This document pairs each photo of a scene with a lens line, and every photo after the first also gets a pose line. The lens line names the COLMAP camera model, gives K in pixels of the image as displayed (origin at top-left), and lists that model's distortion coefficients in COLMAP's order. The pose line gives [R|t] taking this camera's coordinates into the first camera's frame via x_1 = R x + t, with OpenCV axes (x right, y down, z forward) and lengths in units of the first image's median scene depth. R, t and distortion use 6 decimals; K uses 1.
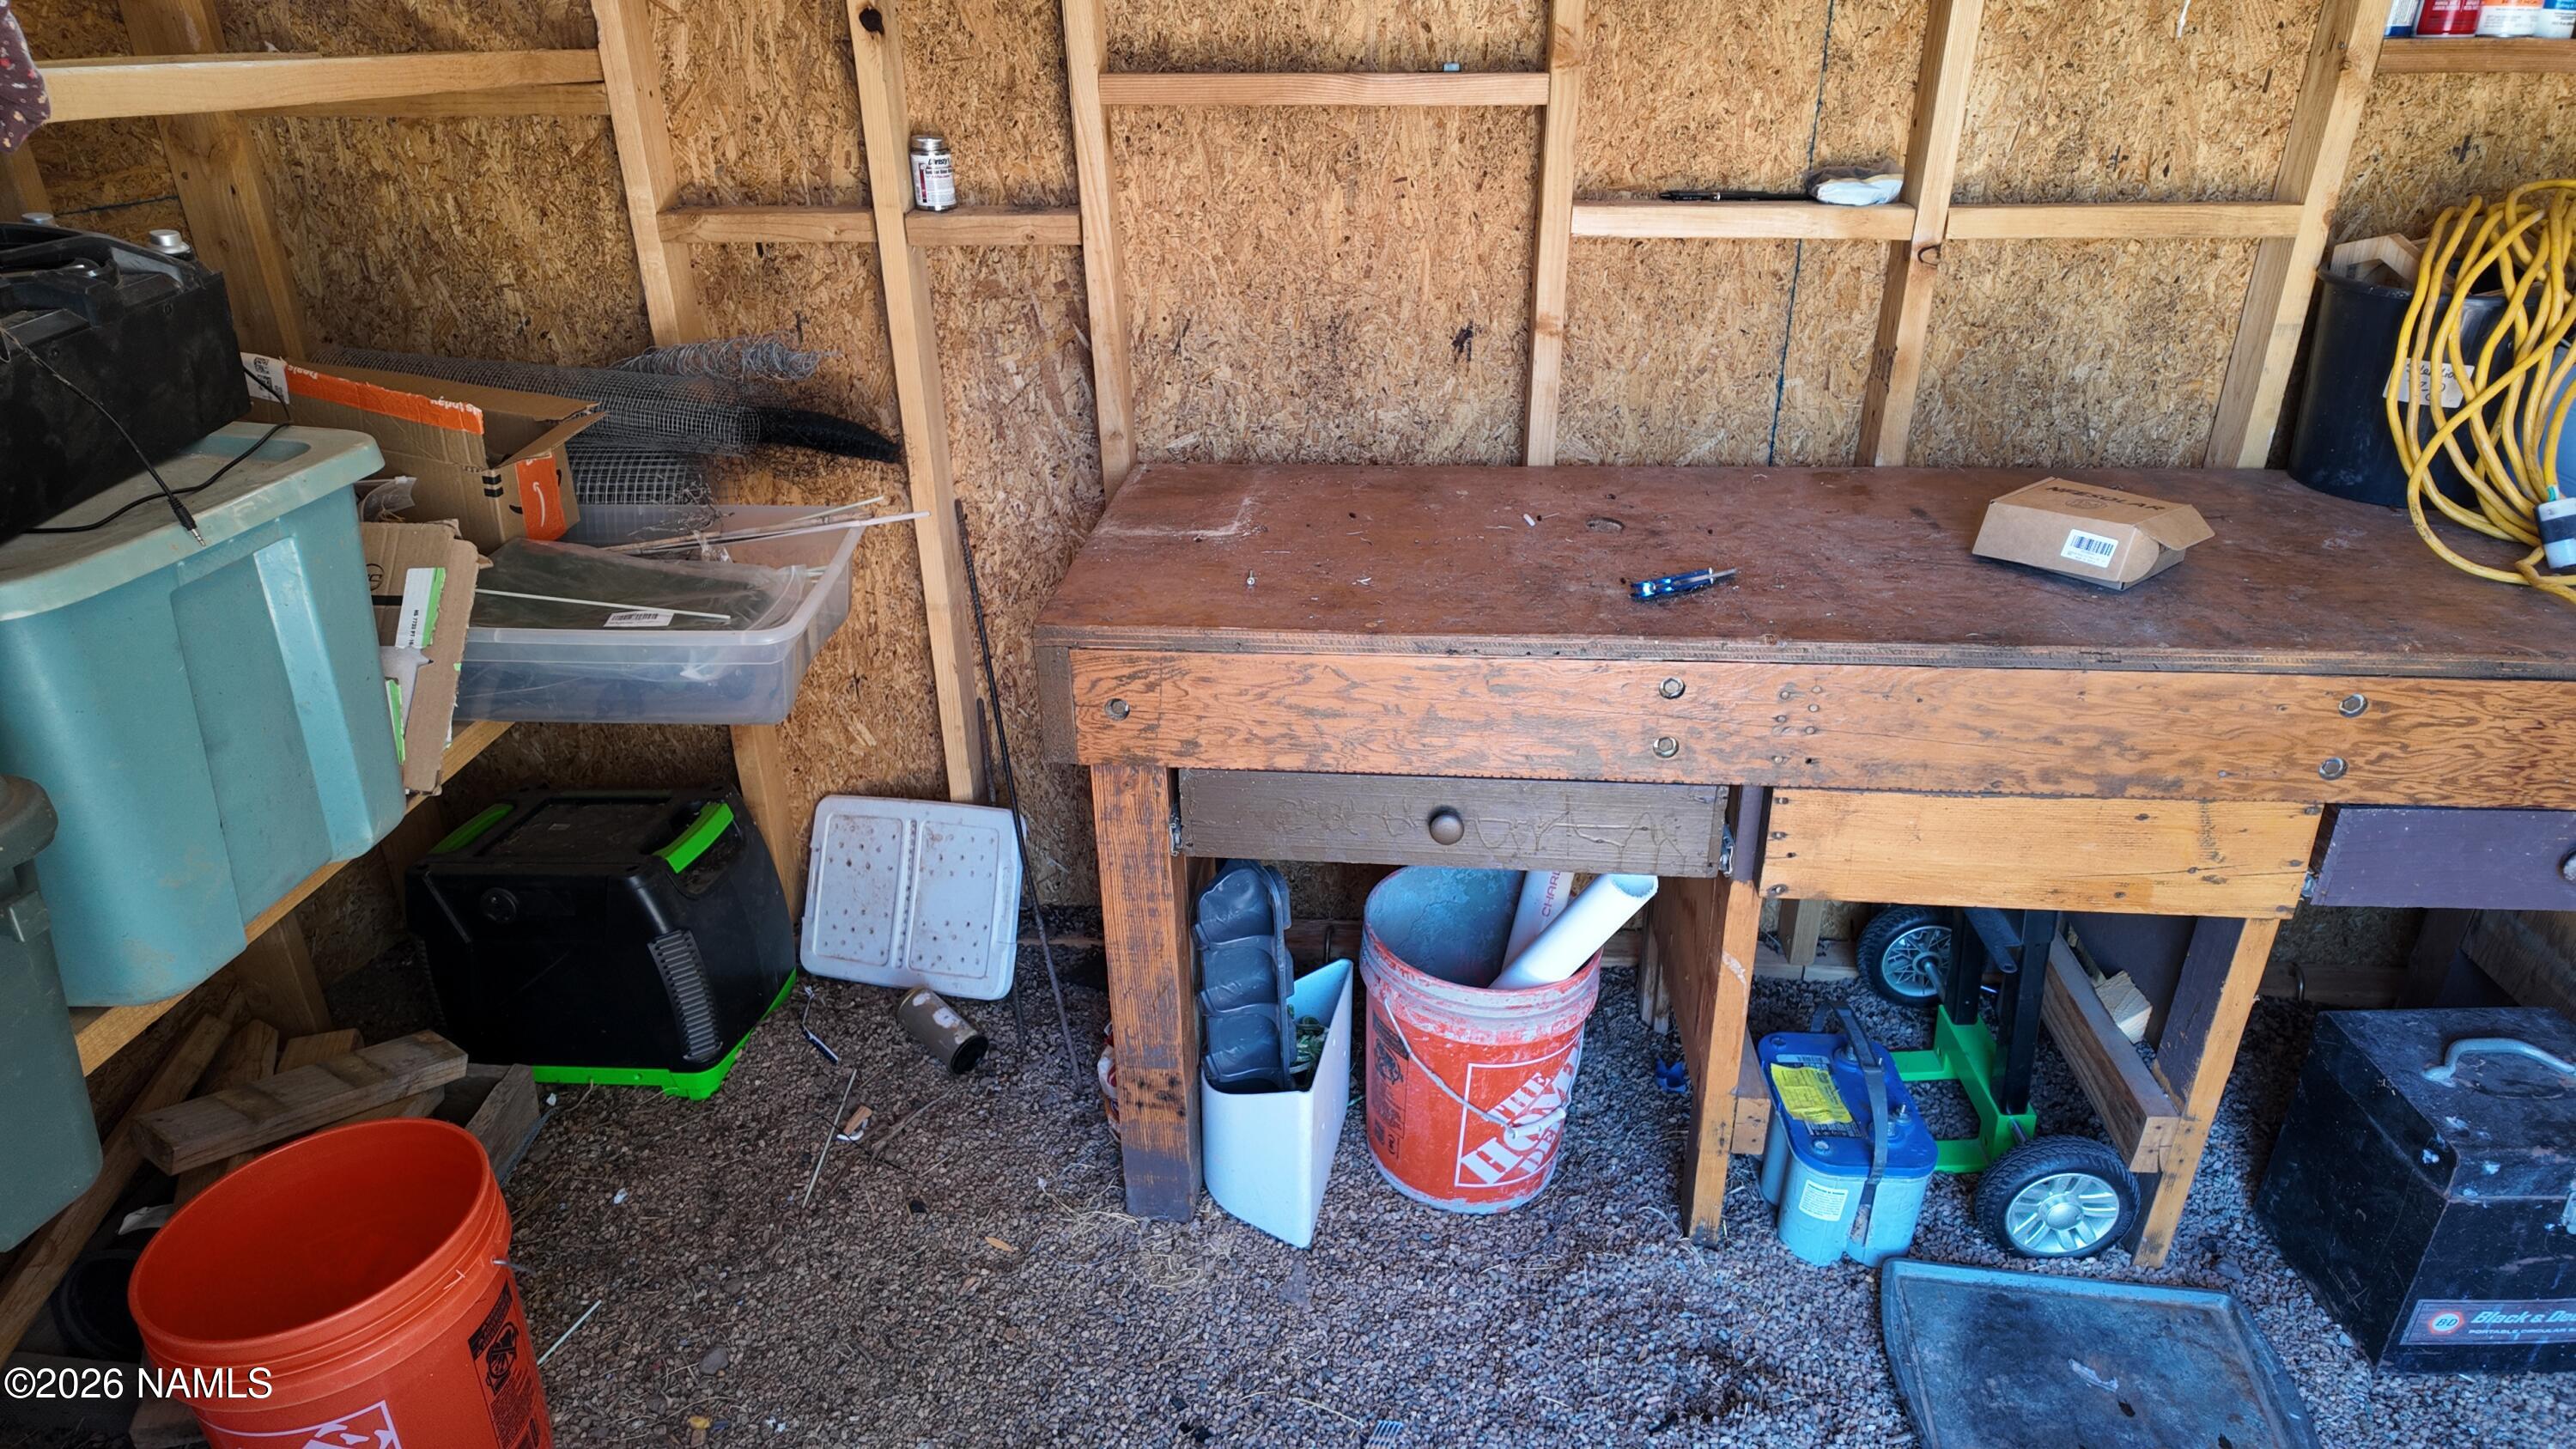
lens RADIAL K [[1510.3, 0, 1288.0], [0, 1510.3, 724.5], [0, 0, 1]] dist [0.052569, -0.033646]
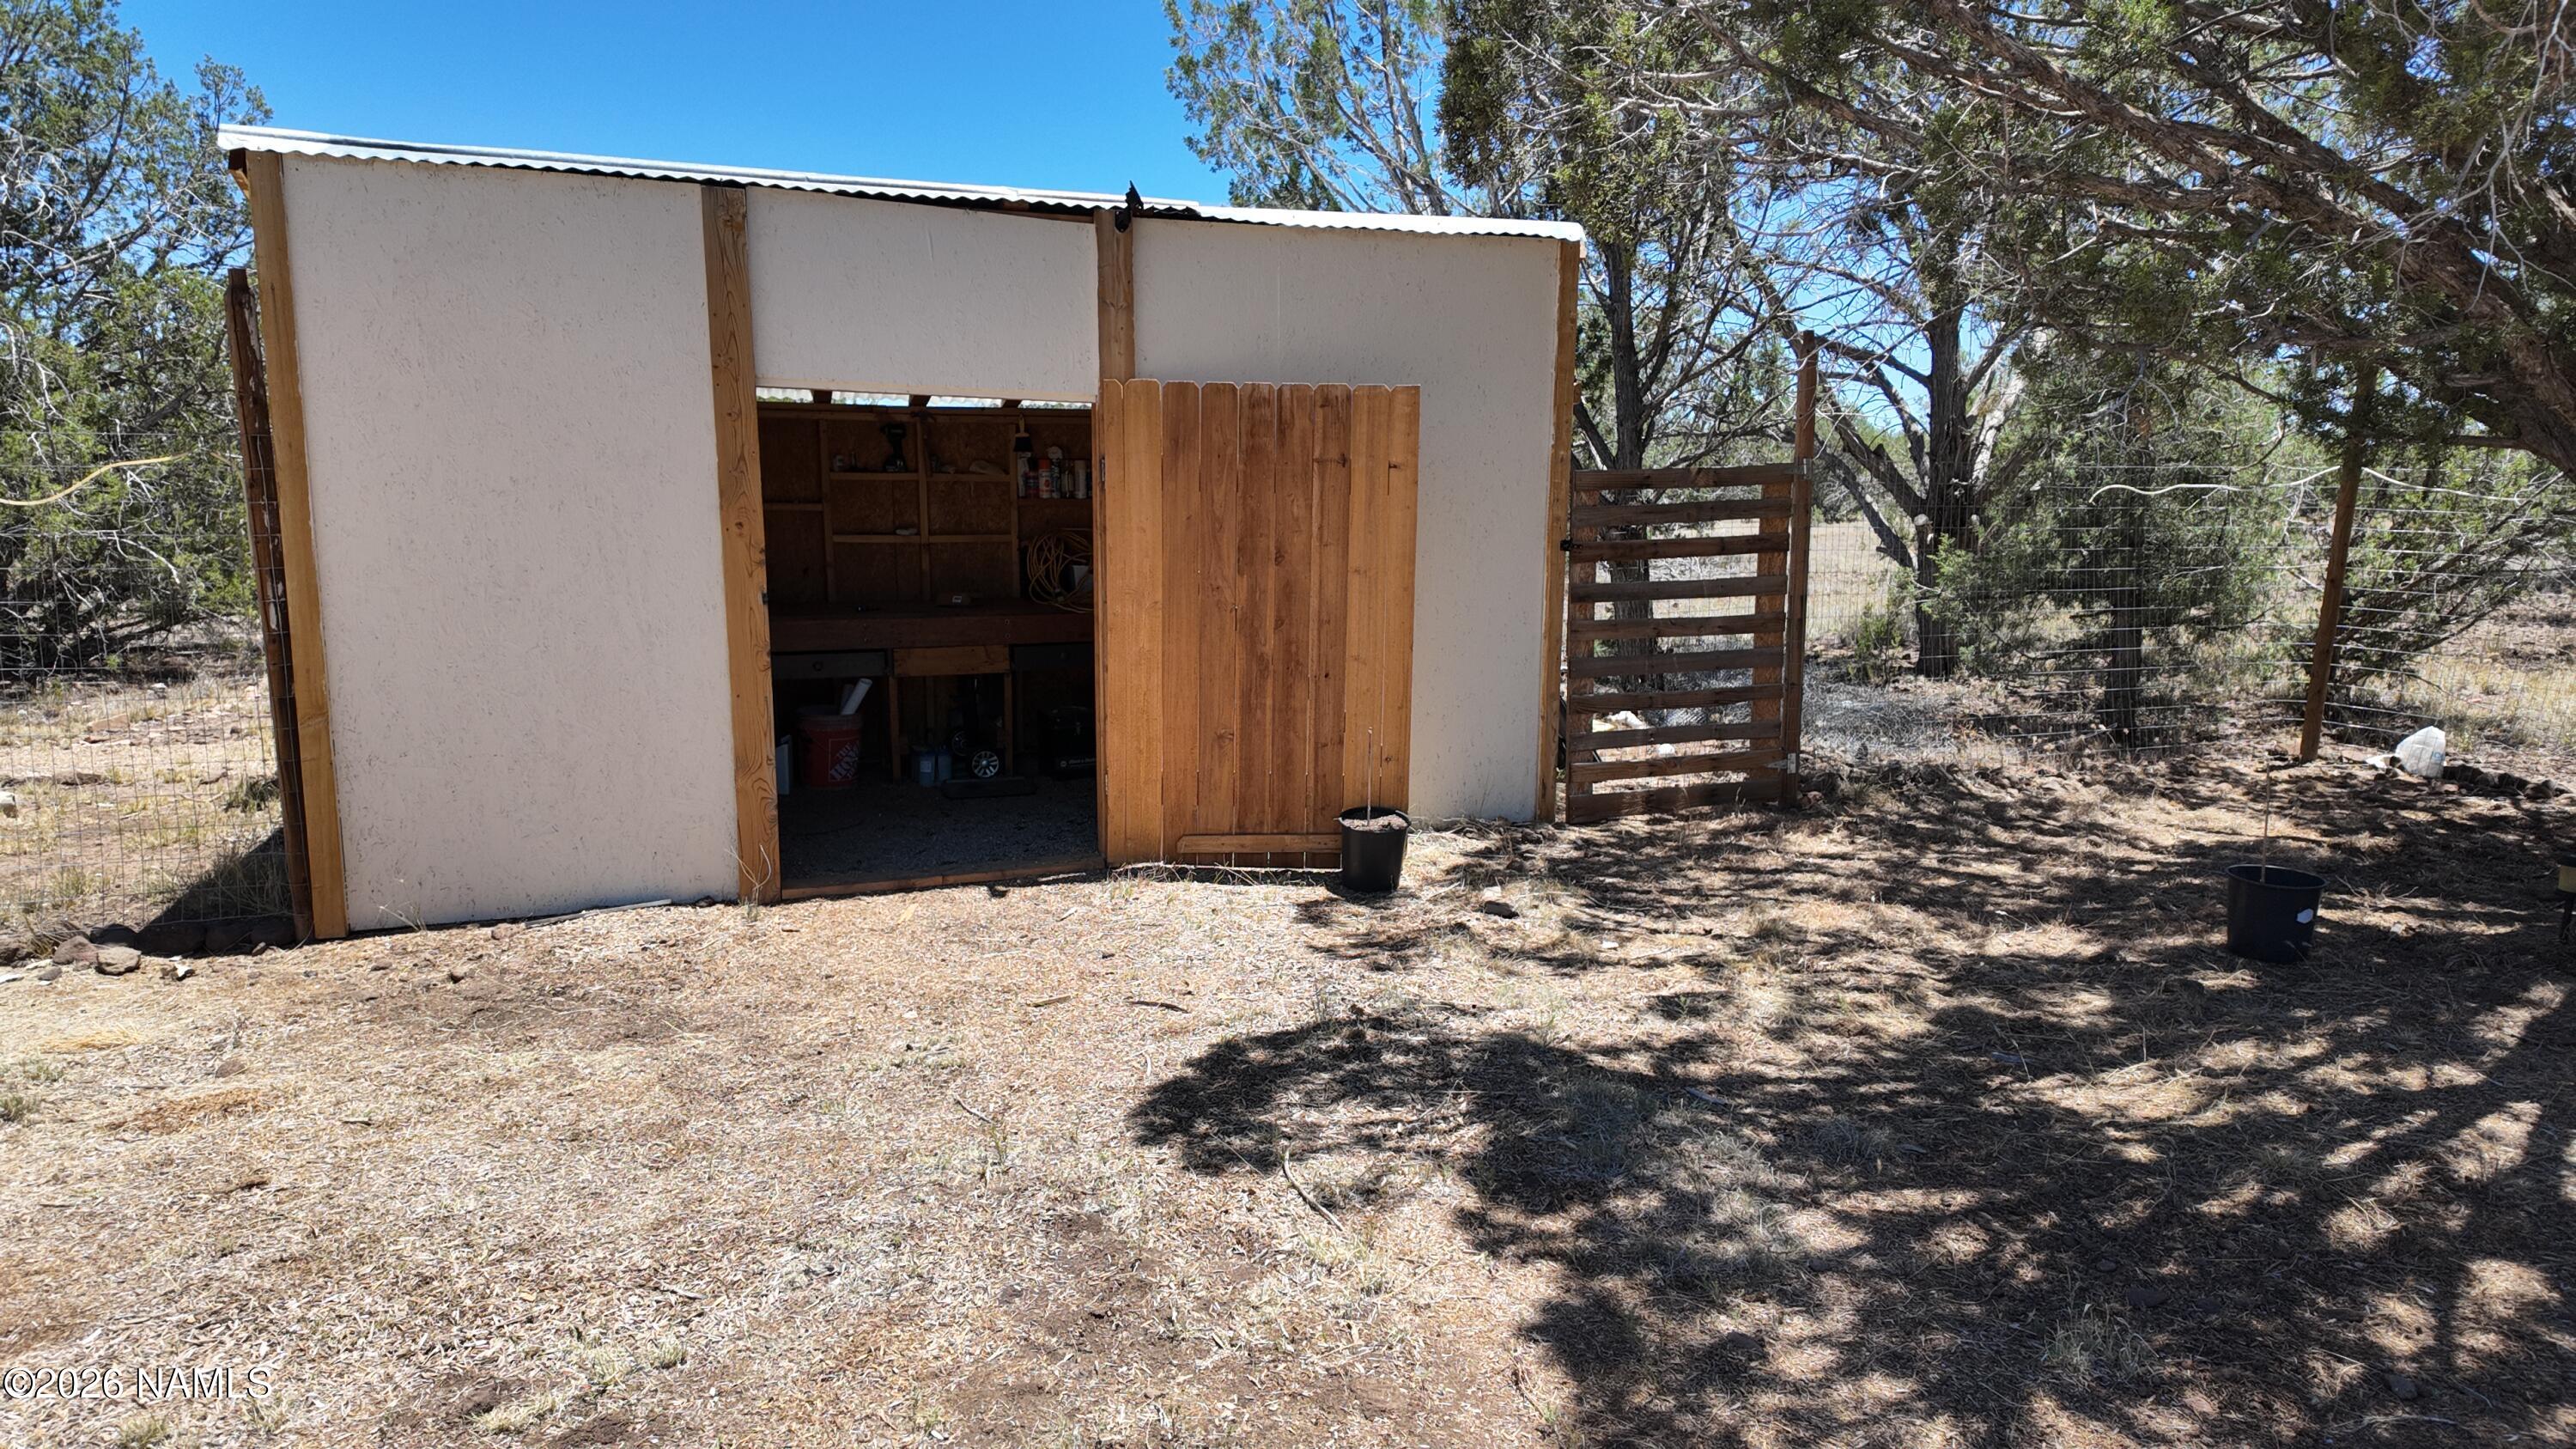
lens RADIAL K [[1510.3, 0, 1288.0], [0, 1510.3, 724.5], [0, 0, 1]] dist [0.052569, -0.033646]
pose [[0.896993, -0.056920, 0.438366, -0.509104], [0.184346, 0.949494, -0.253924, 1.354784], [-0.401772, 0.308579, 0.862182, -2.729125]]
